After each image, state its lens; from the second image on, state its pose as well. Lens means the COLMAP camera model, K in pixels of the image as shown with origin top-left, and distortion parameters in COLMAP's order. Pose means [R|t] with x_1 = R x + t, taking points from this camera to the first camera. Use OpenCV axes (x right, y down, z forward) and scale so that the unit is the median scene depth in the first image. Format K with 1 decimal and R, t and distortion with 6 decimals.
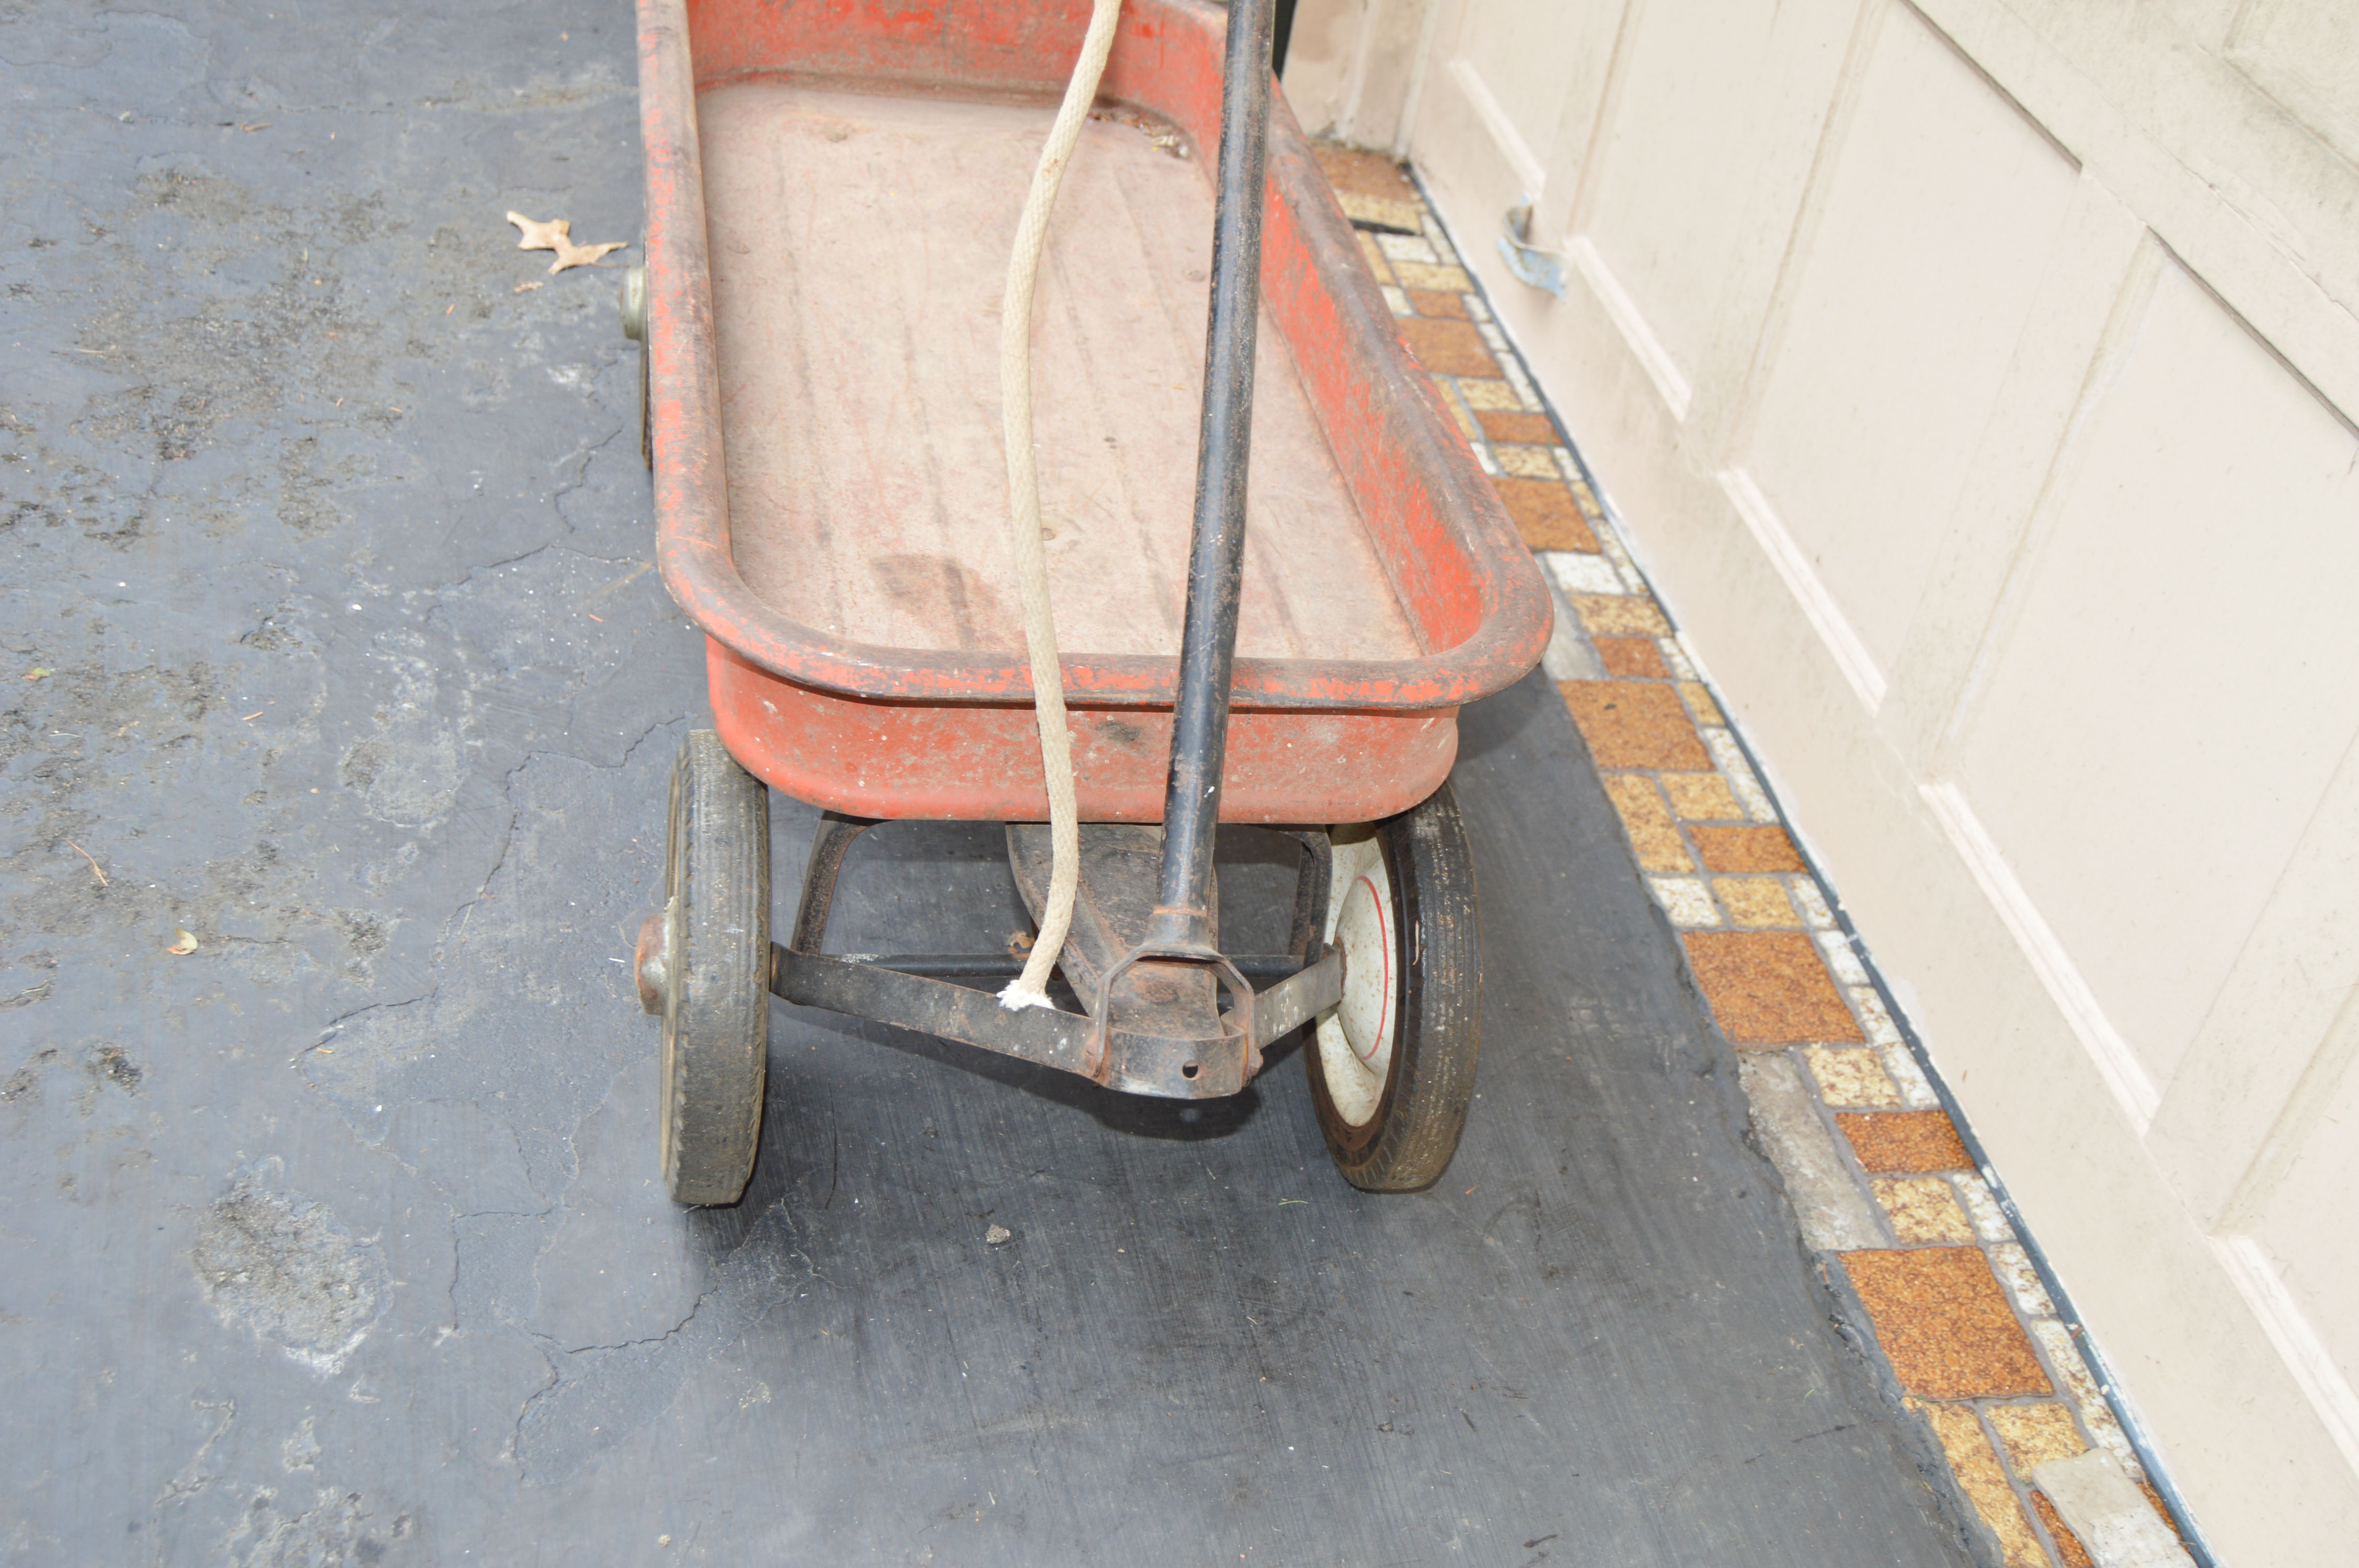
lens RADIAL K [[2502.5, 0, 1192.5], [0, 2502.5, 768.4], [0, 0, 1]] dist [-0.066040, 0.000000]
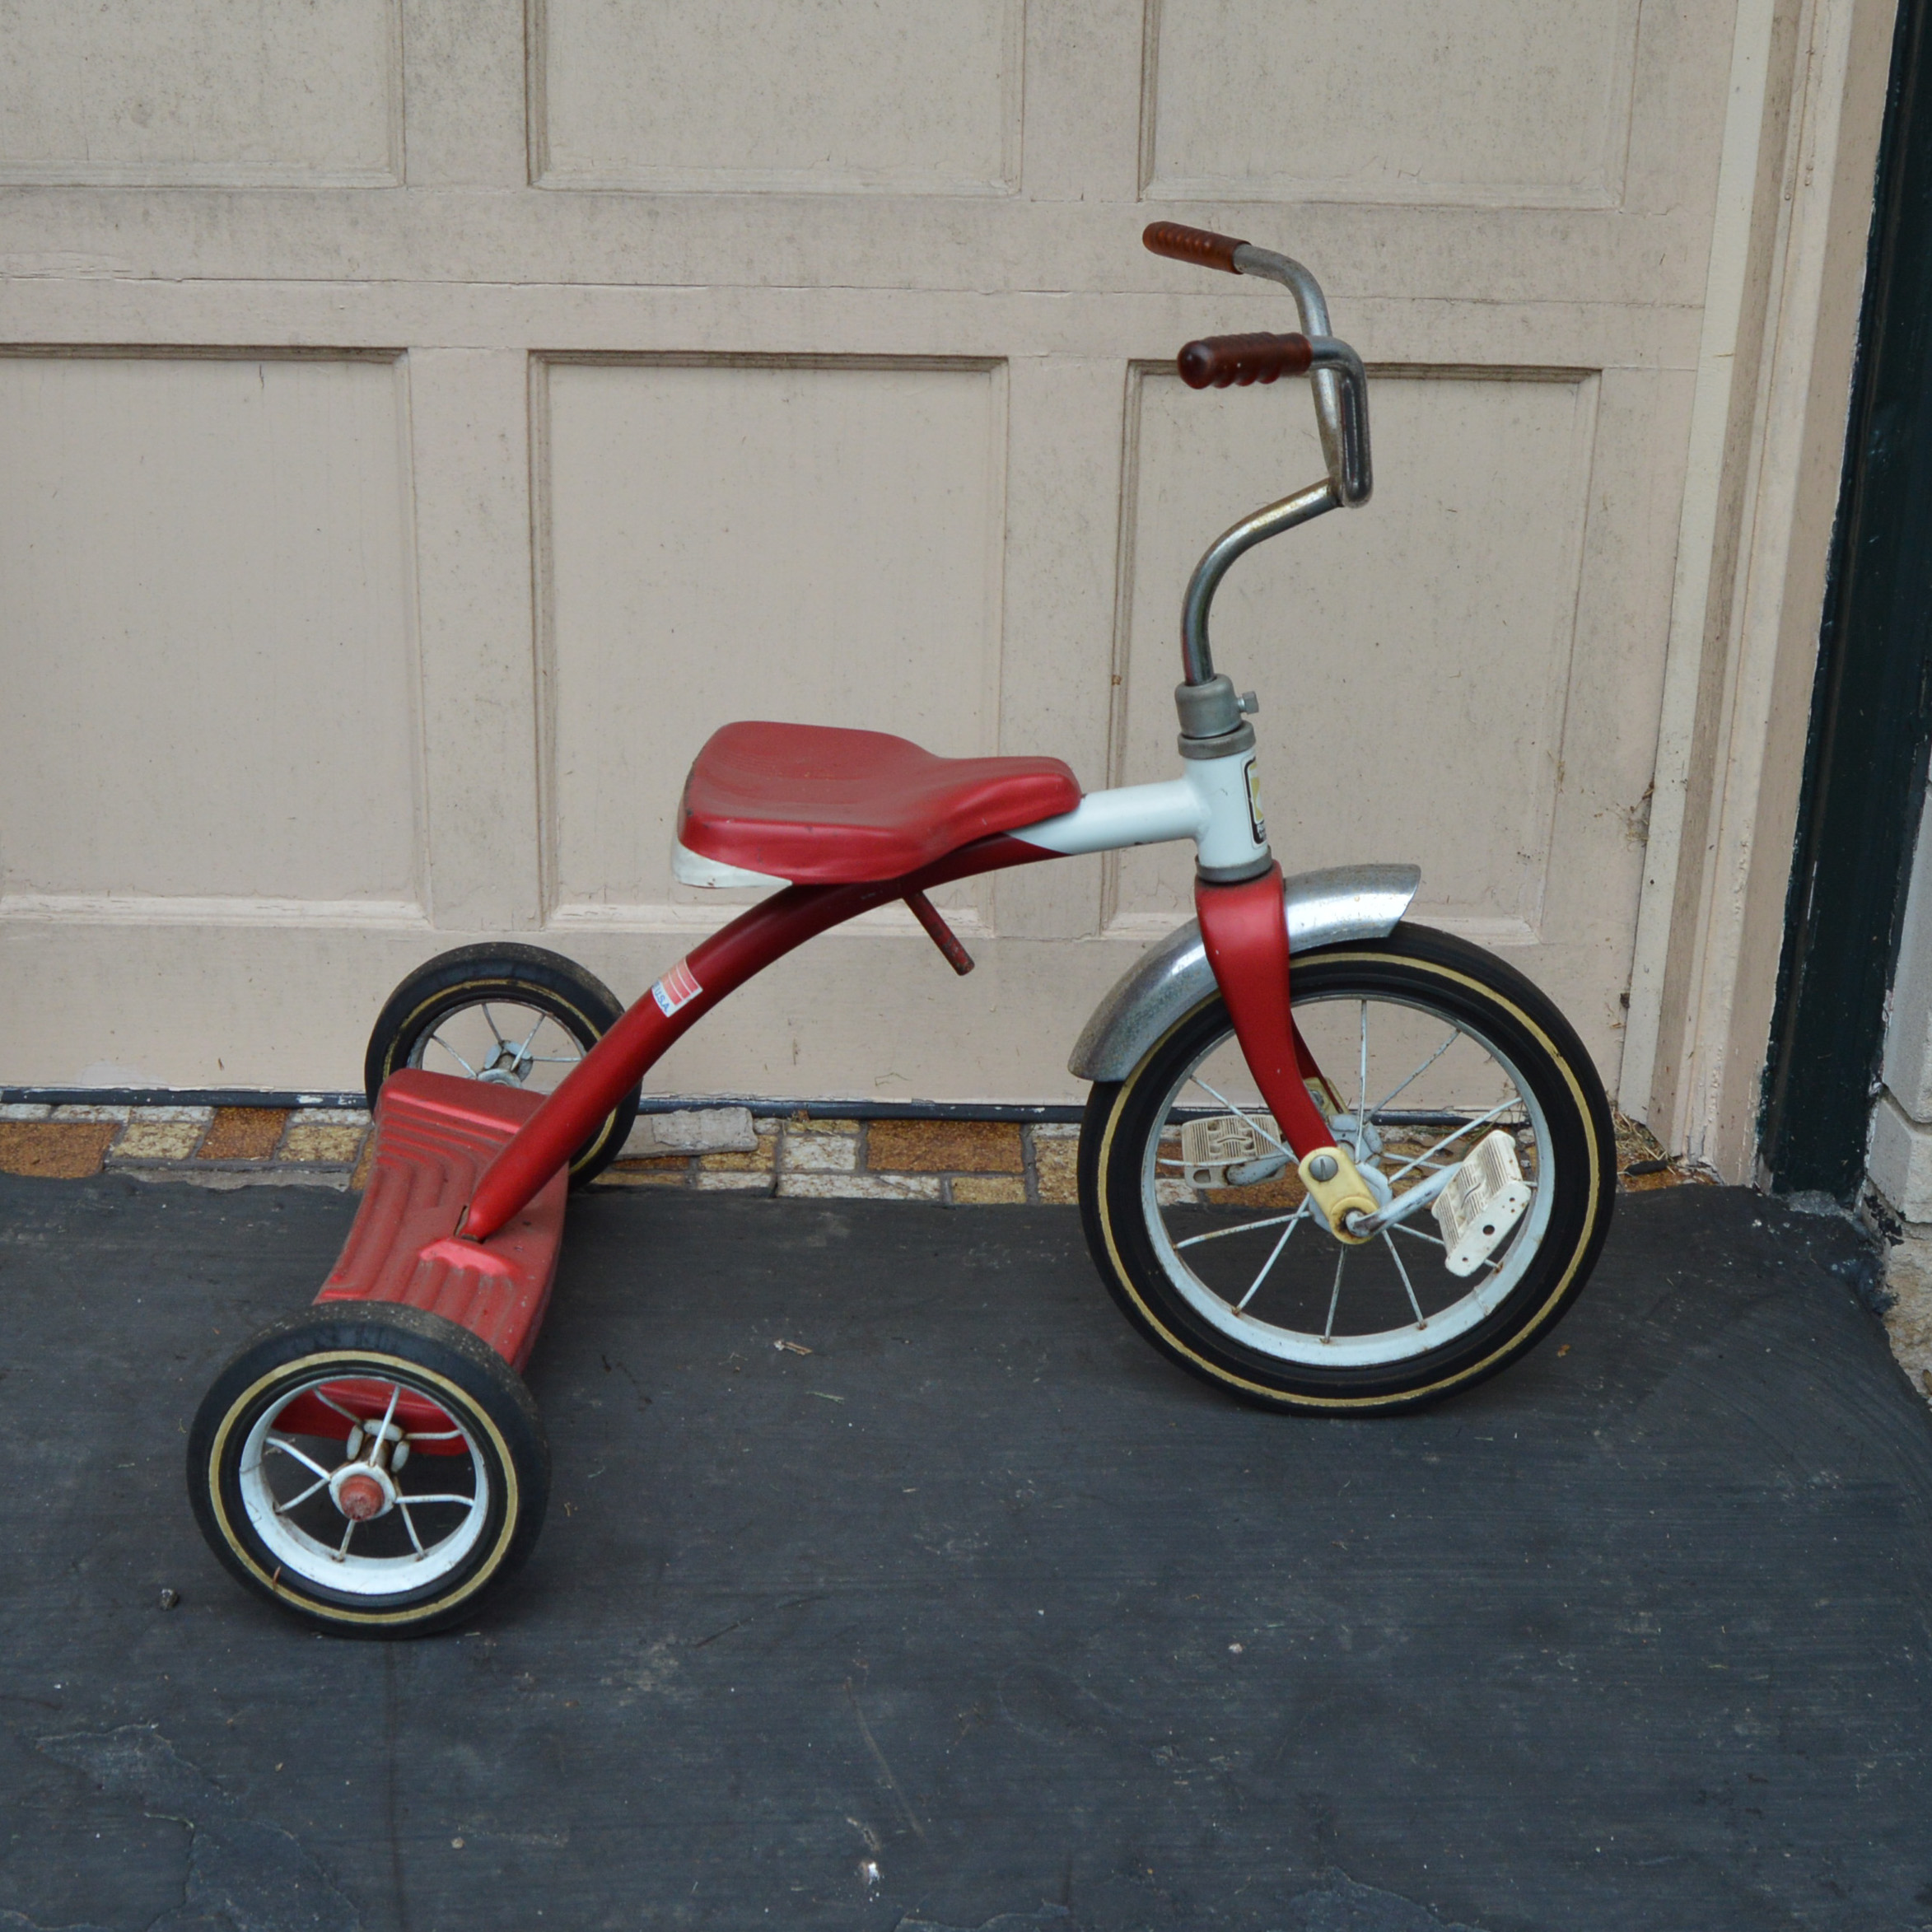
lens RADIAL K [[2961.7, 0, 932.6], [0, 2961.7, 856.2], [0, 0, 1]] dist [-0.088567, 0.000000]
pose [[0.176923, -0.490065, 0.853542, -0.724805], [0.602886, 0.739443, 0.299588, -0.150759], [-0.777963, 0.461585, 0.426278, 0.146210]]
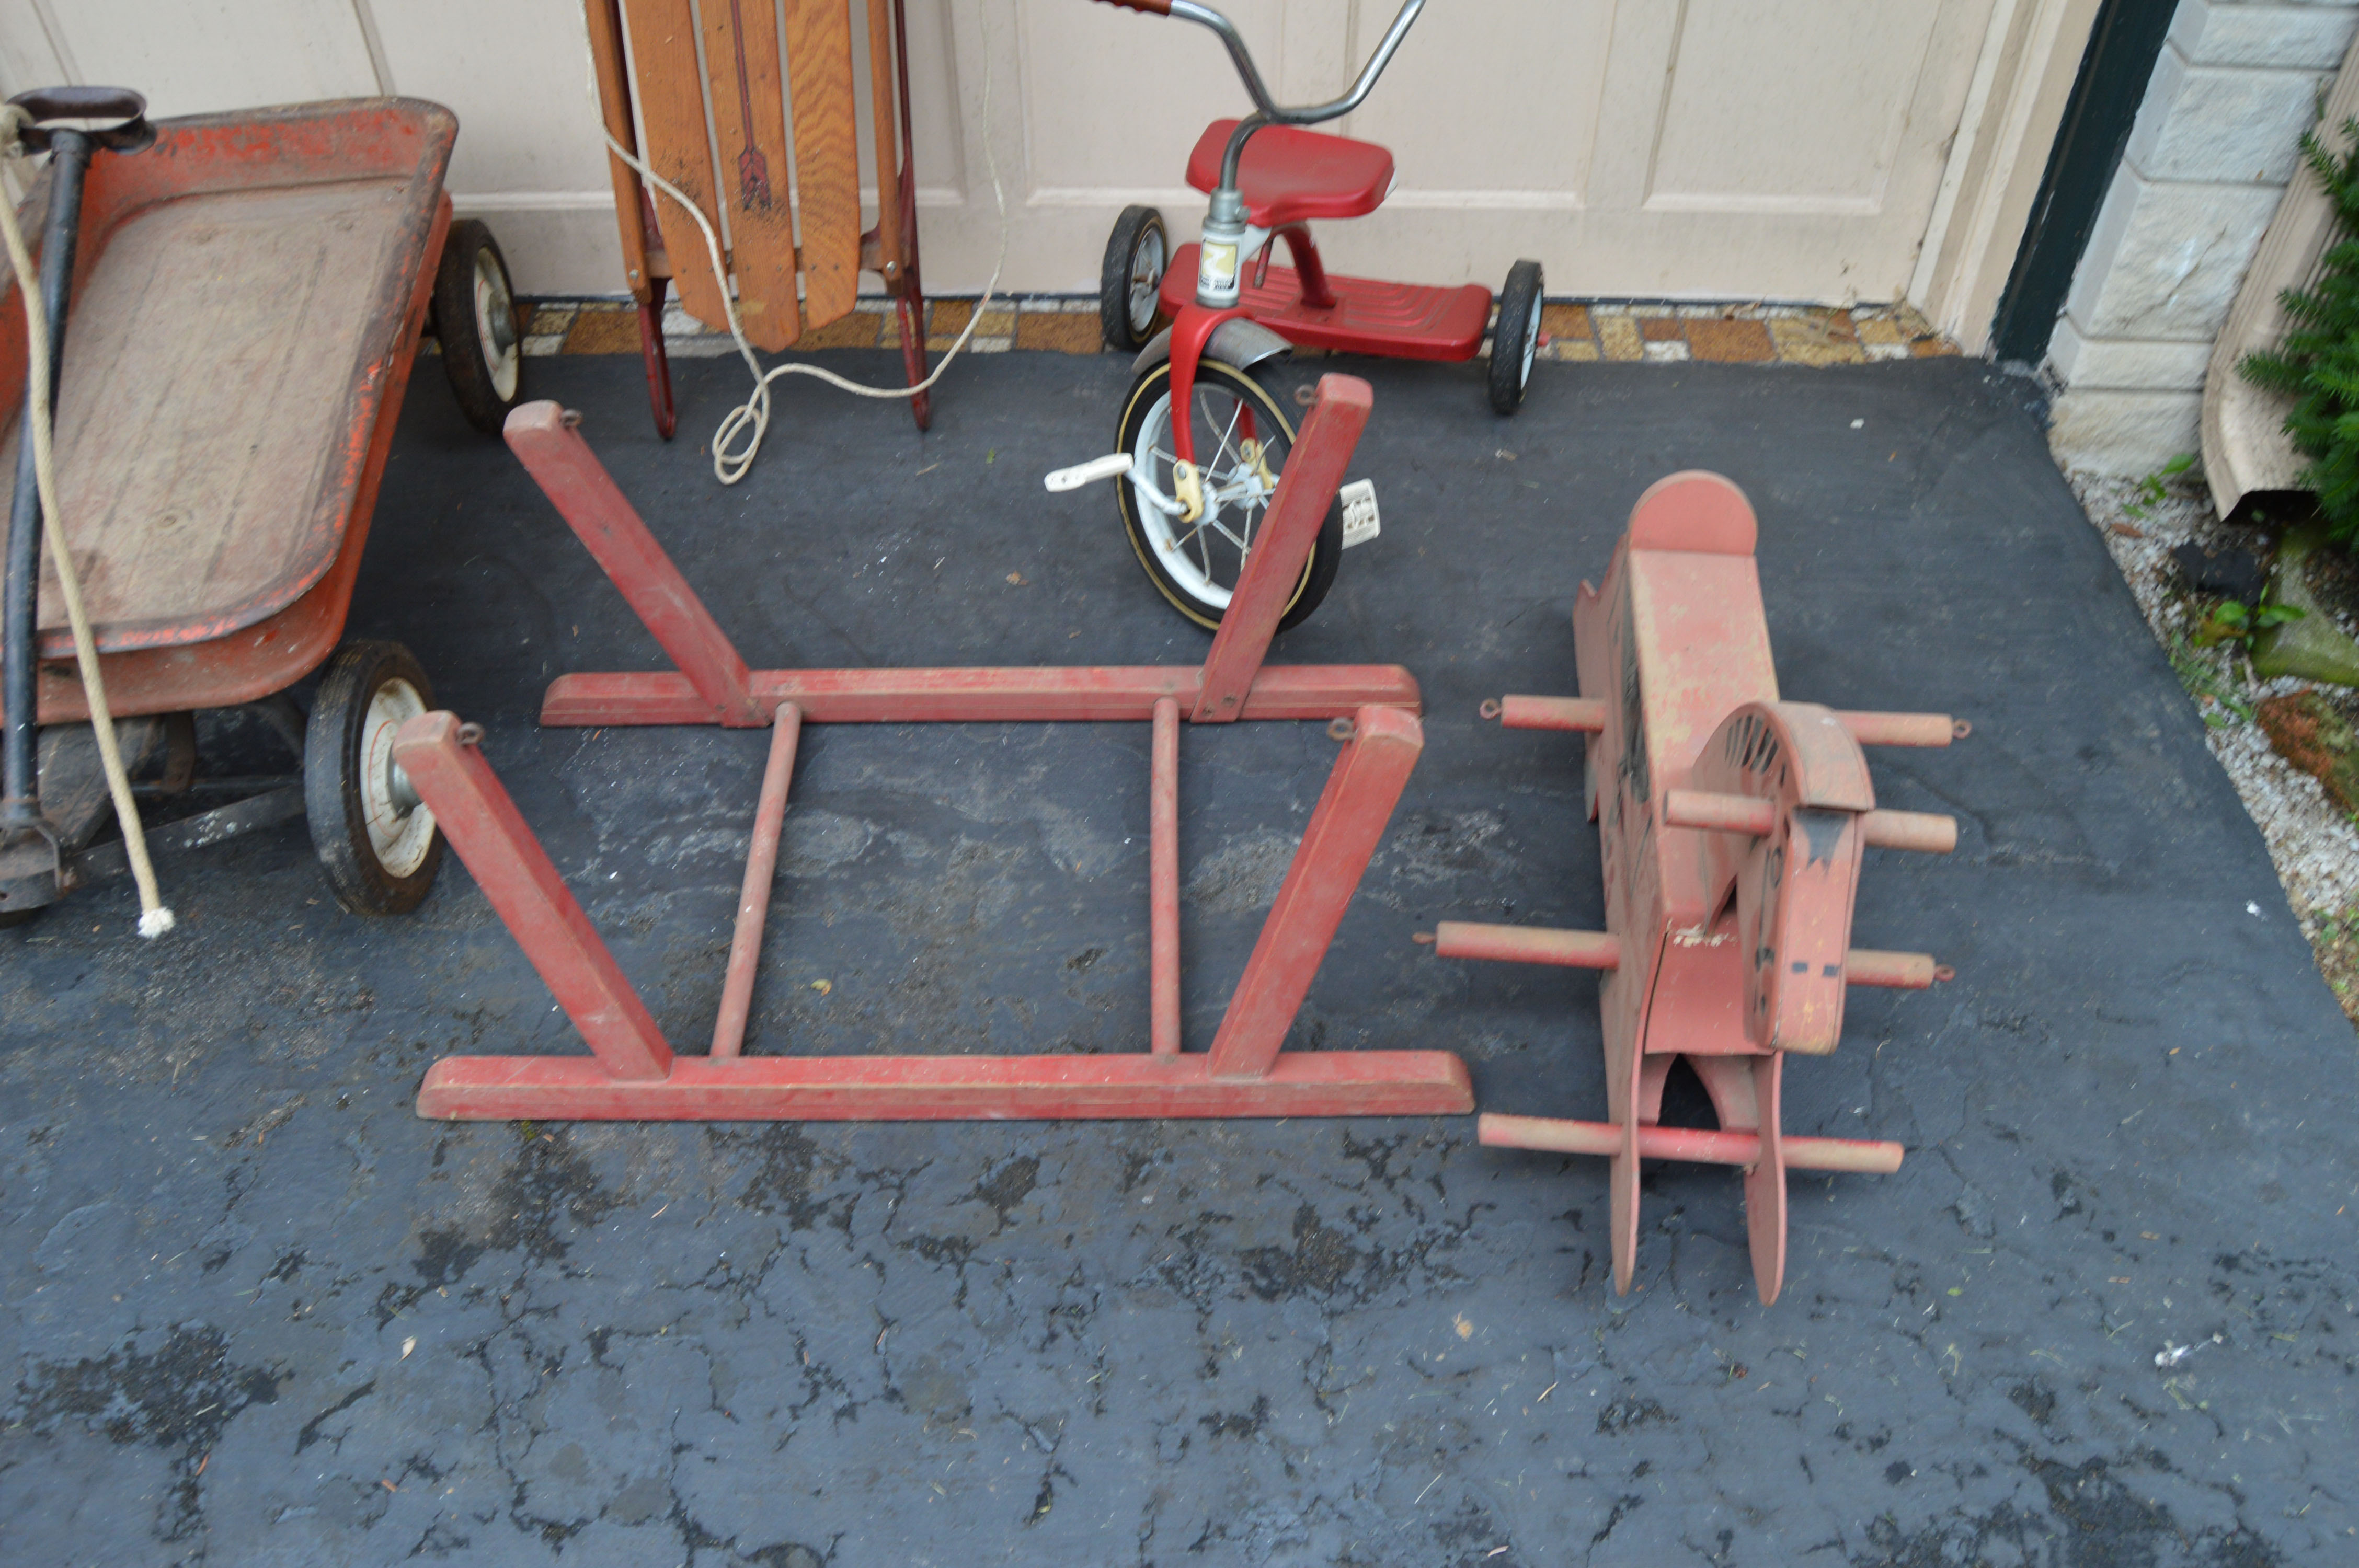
lens RADIAL K [[1879.3, 0, 1198.4], [0, 1879.3, 784.6], [0, 0, 1]] dist [-0.097418, 0.040621]
pose [[0.181772, -0.816777, 0.547572, -0.875159], [0.614174, 0.529178, 0.585459, -0.539330], [-0.767952, 0.229884, 0.597832, 0.151360]]
